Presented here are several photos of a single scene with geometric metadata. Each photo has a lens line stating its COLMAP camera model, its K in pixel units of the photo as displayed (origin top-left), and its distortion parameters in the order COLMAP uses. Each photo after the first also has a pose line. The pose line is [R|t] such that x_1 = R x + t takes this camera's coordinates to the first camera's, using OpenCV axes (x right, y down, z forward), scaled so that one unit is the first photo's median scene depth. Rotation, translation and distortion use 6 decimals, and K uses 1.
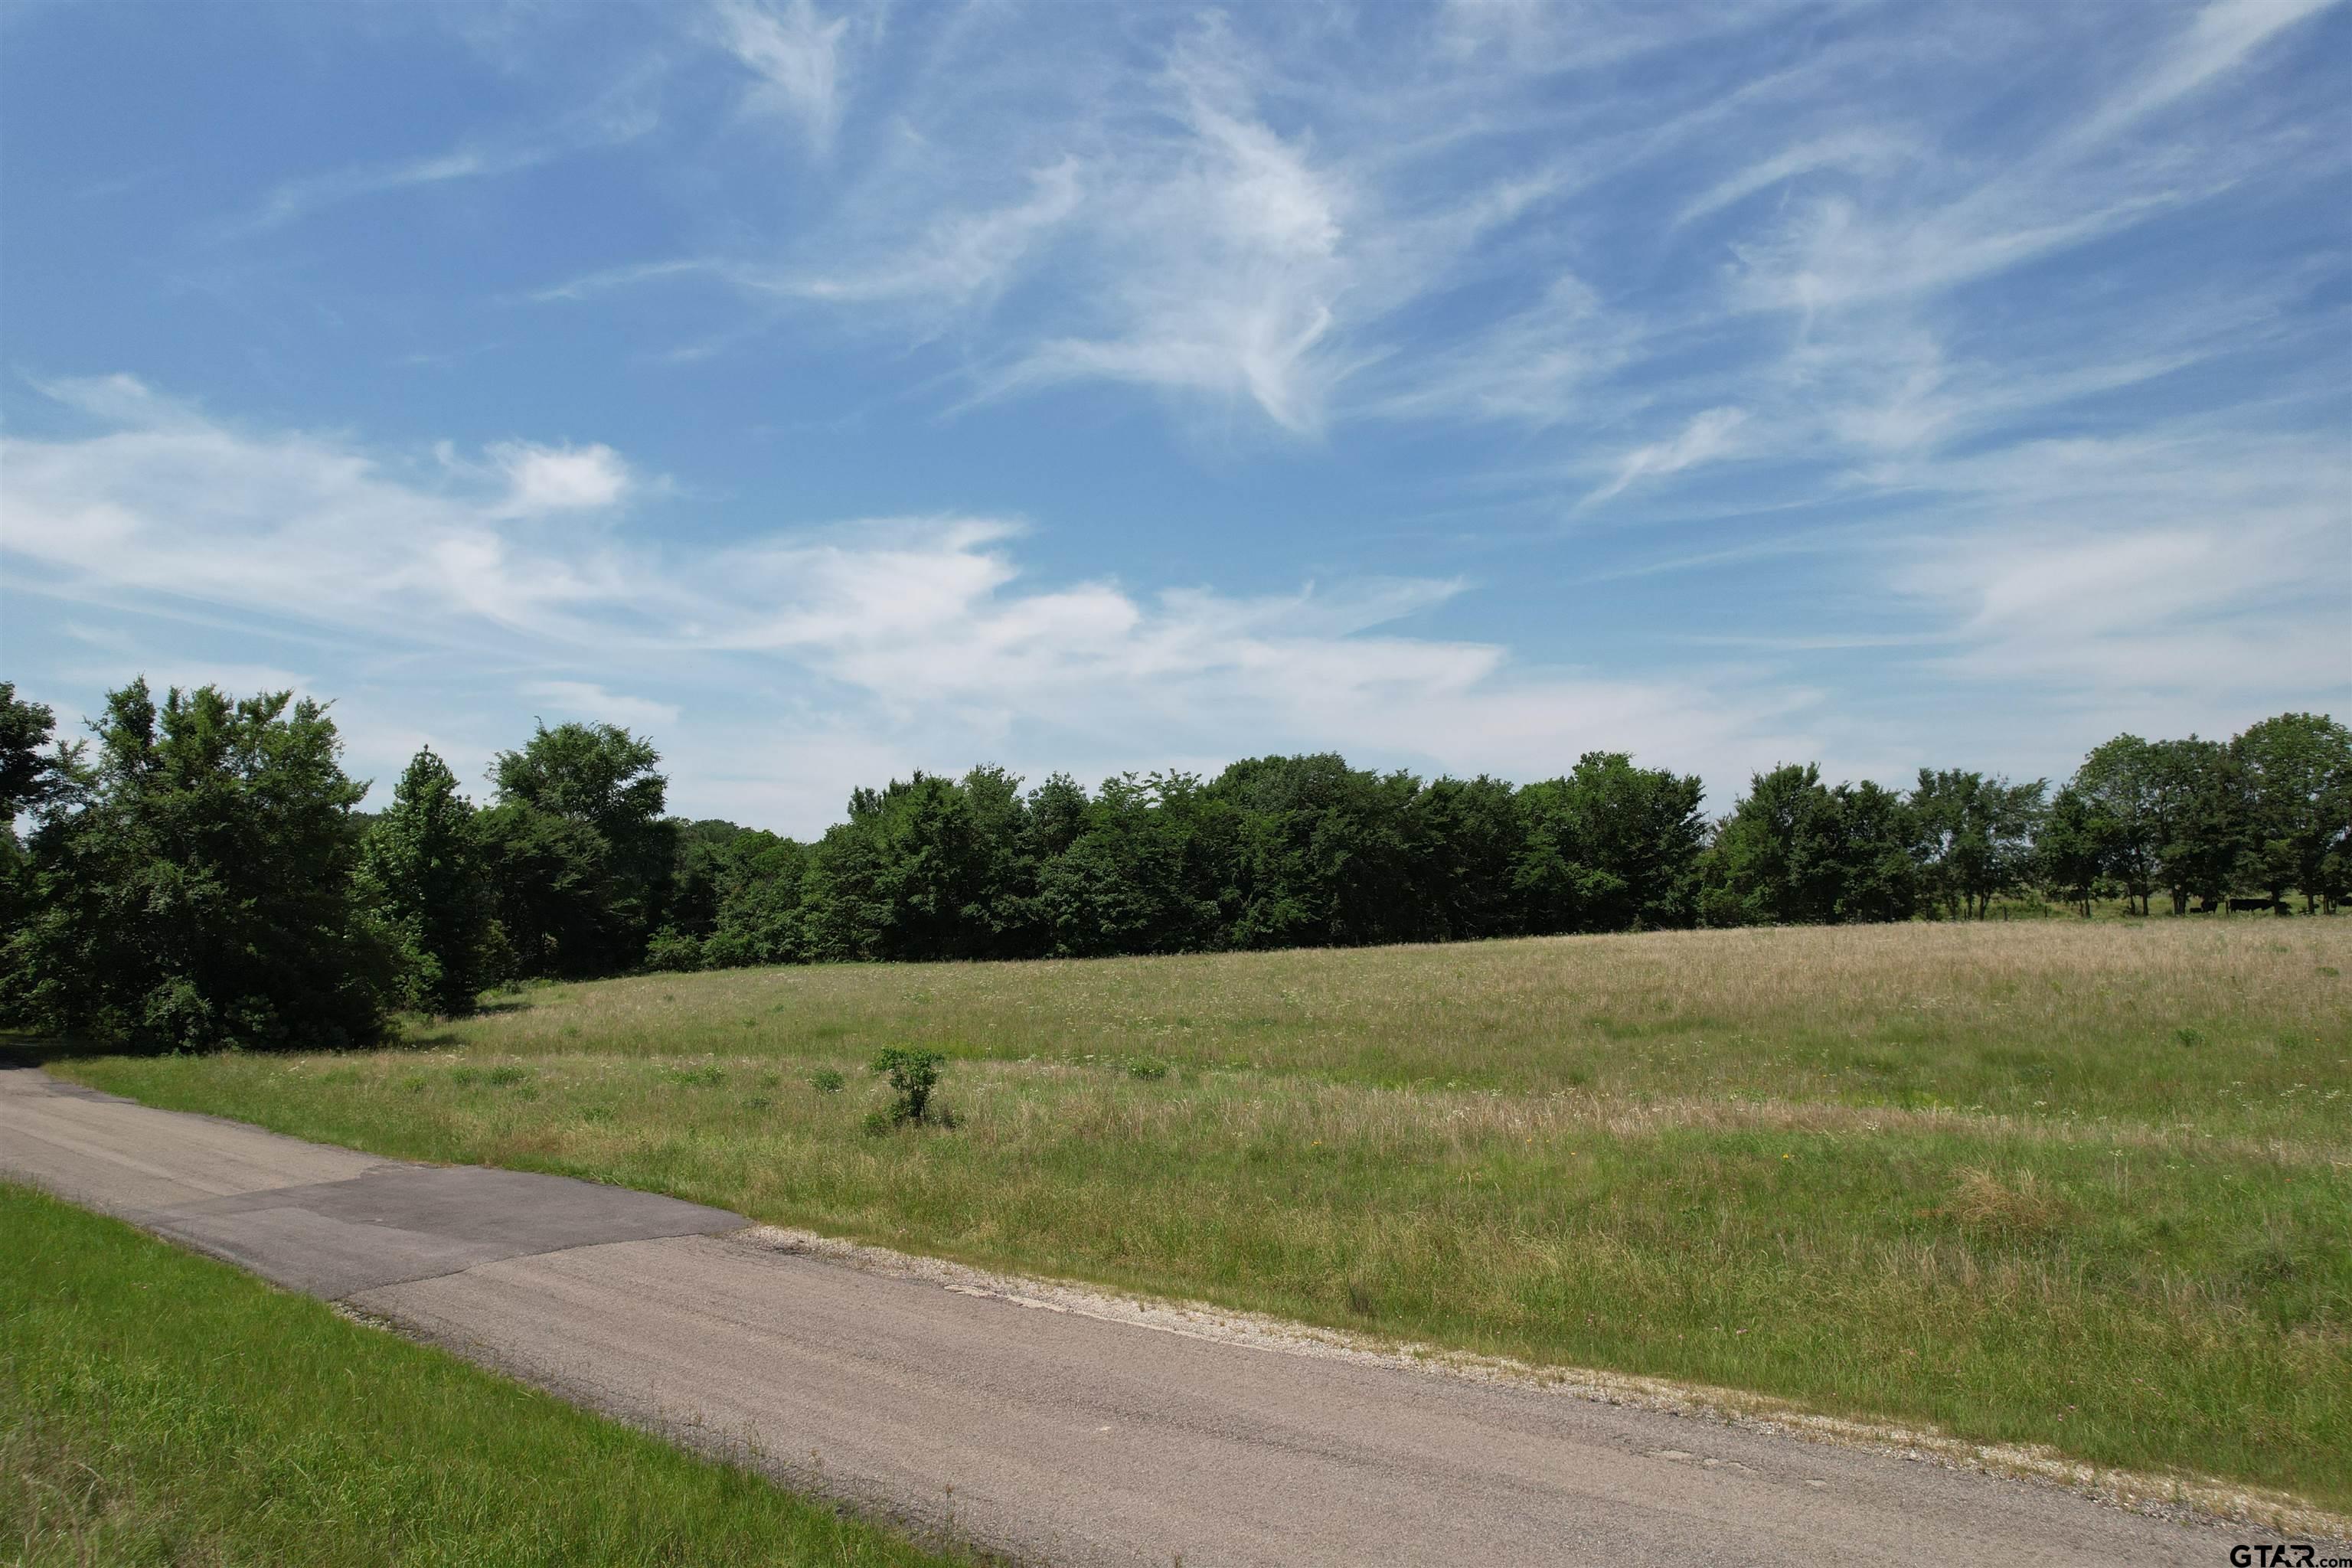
lens RADIAL K [[1509.2, 0, 1161.5], [0, 1509.2, 765.1], [0, 0, 1]] dist [-0.079574, 0.070740]
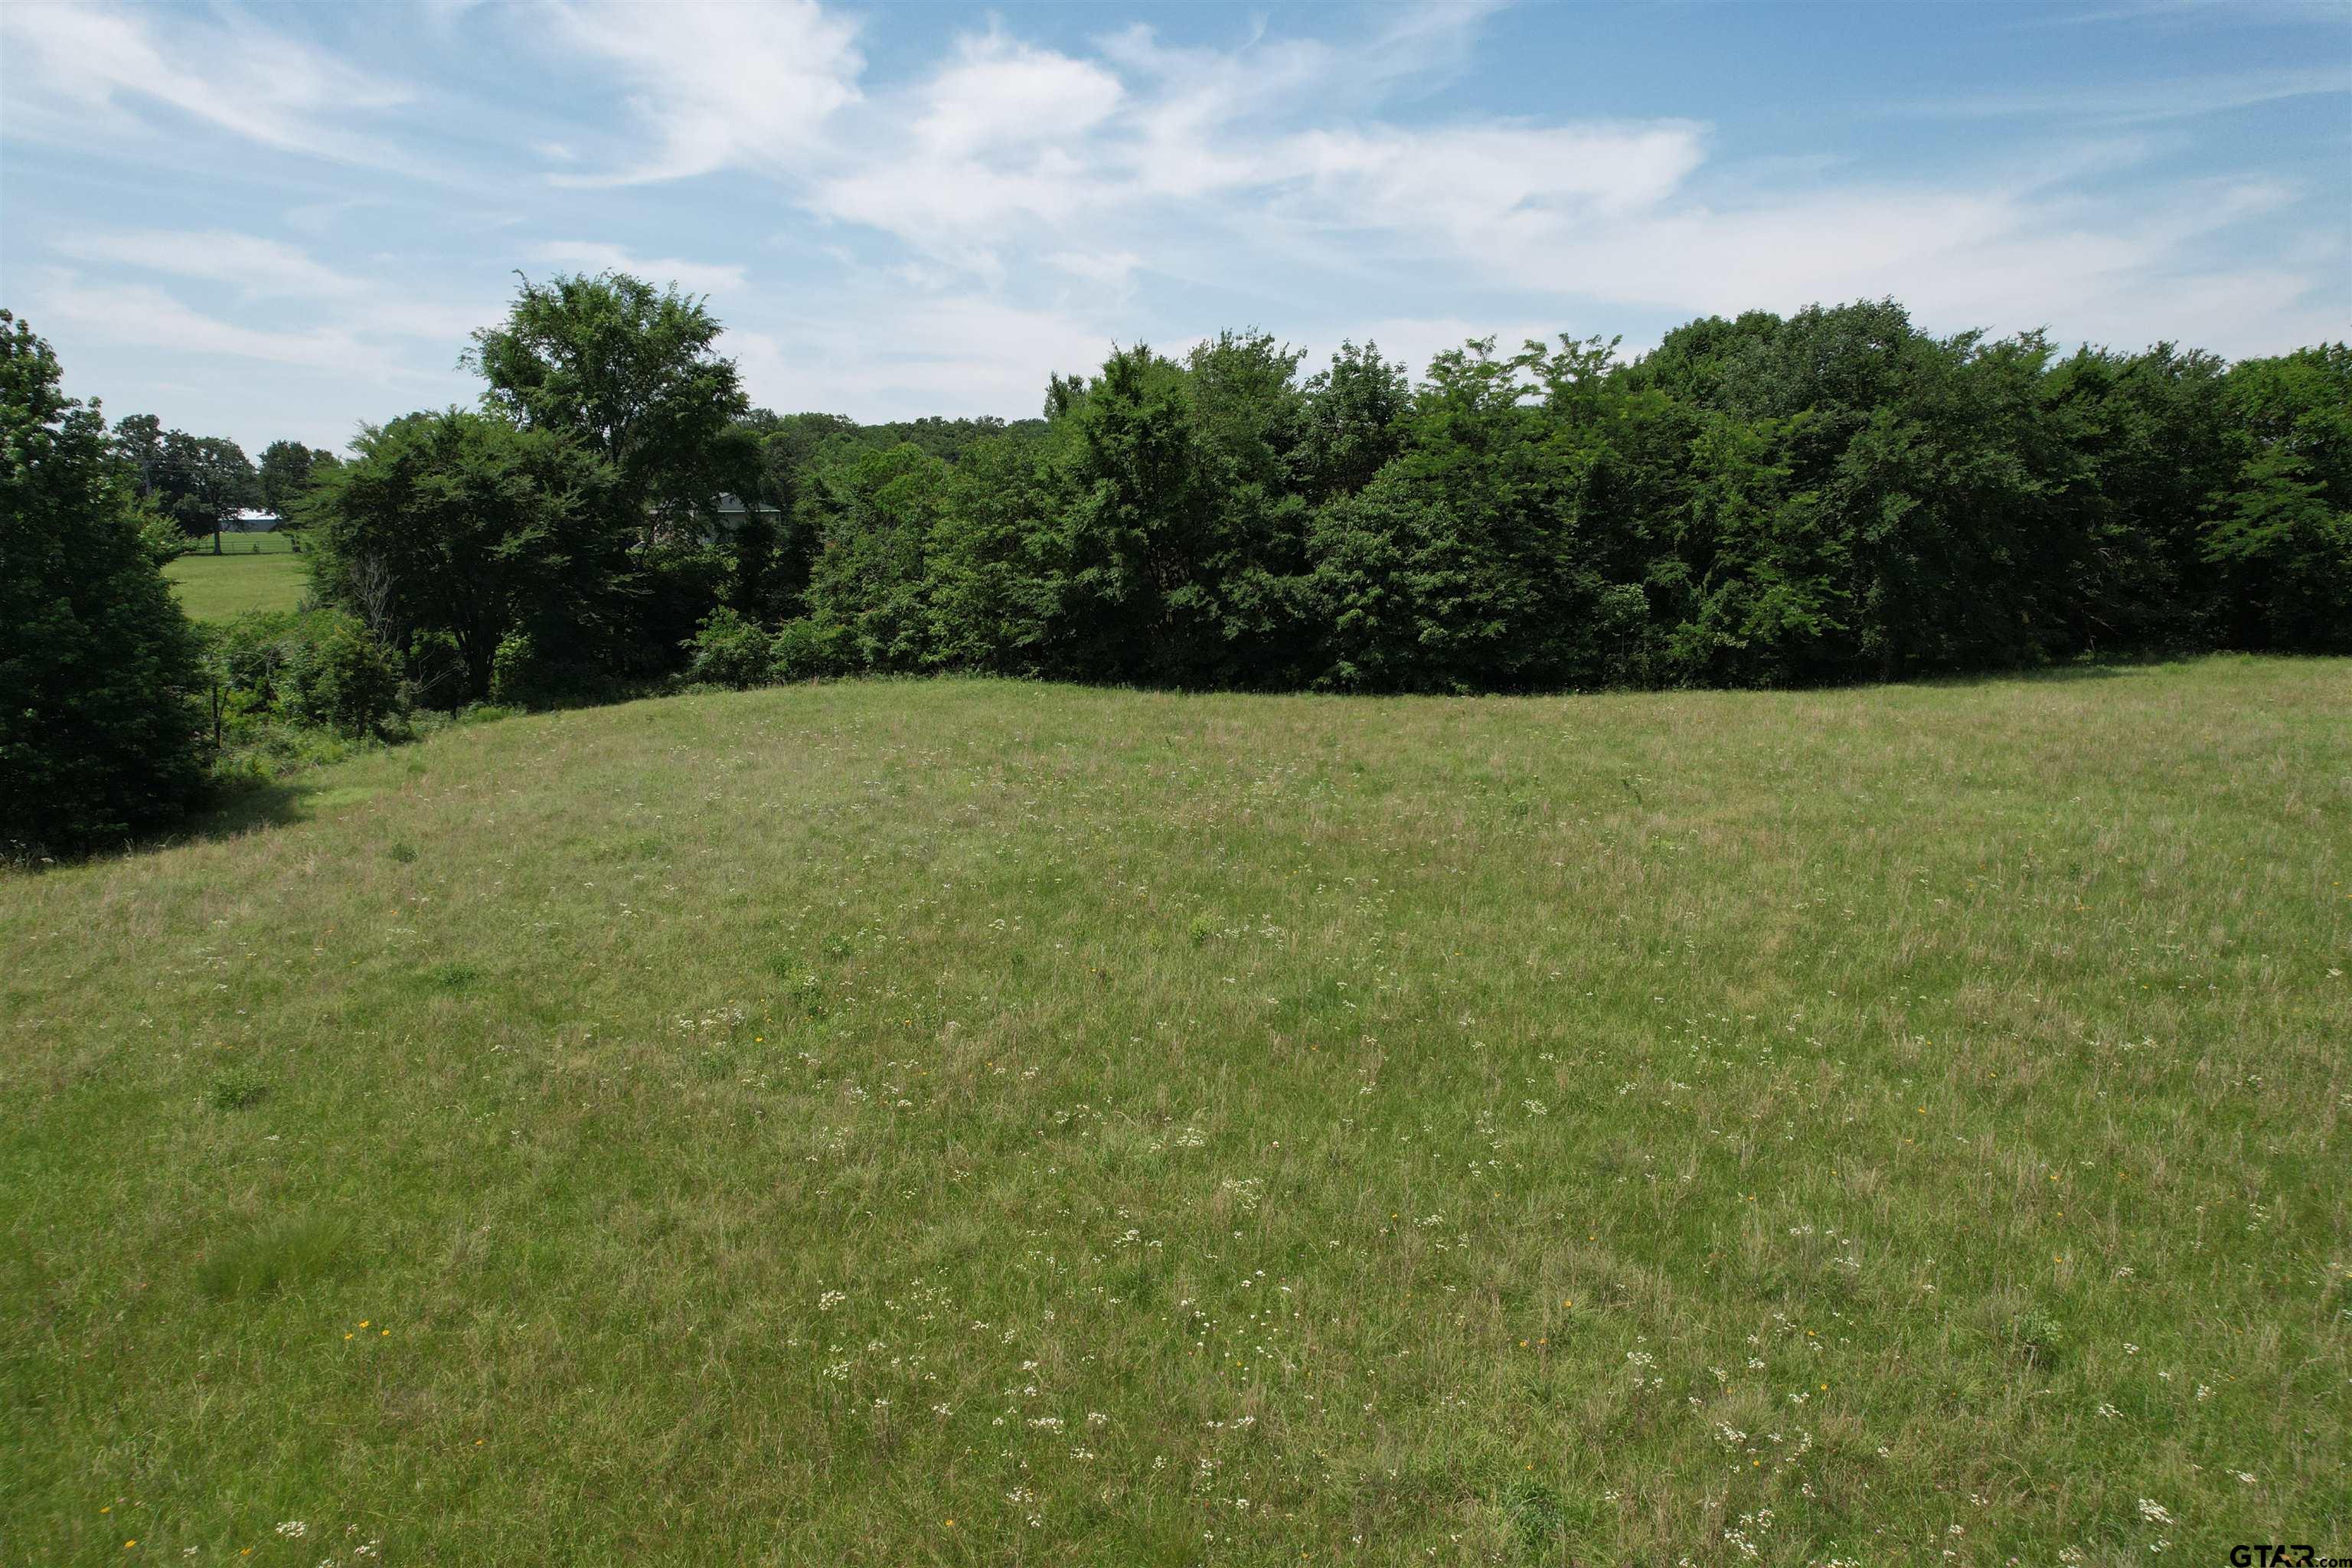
lens RADIAL K [[1509.2, 0, 1162.8], [0, 1509.2, 793.5], [0, 0, 1]] dist [-0.079574, 0.070740]
pose [[0.970264, 0.053946, -0.235961, 0.000552], [0.013783, 0.960953, 0.276369, 0.011064], [0.241657, -0.271403, 0.931634, 0.413912]]
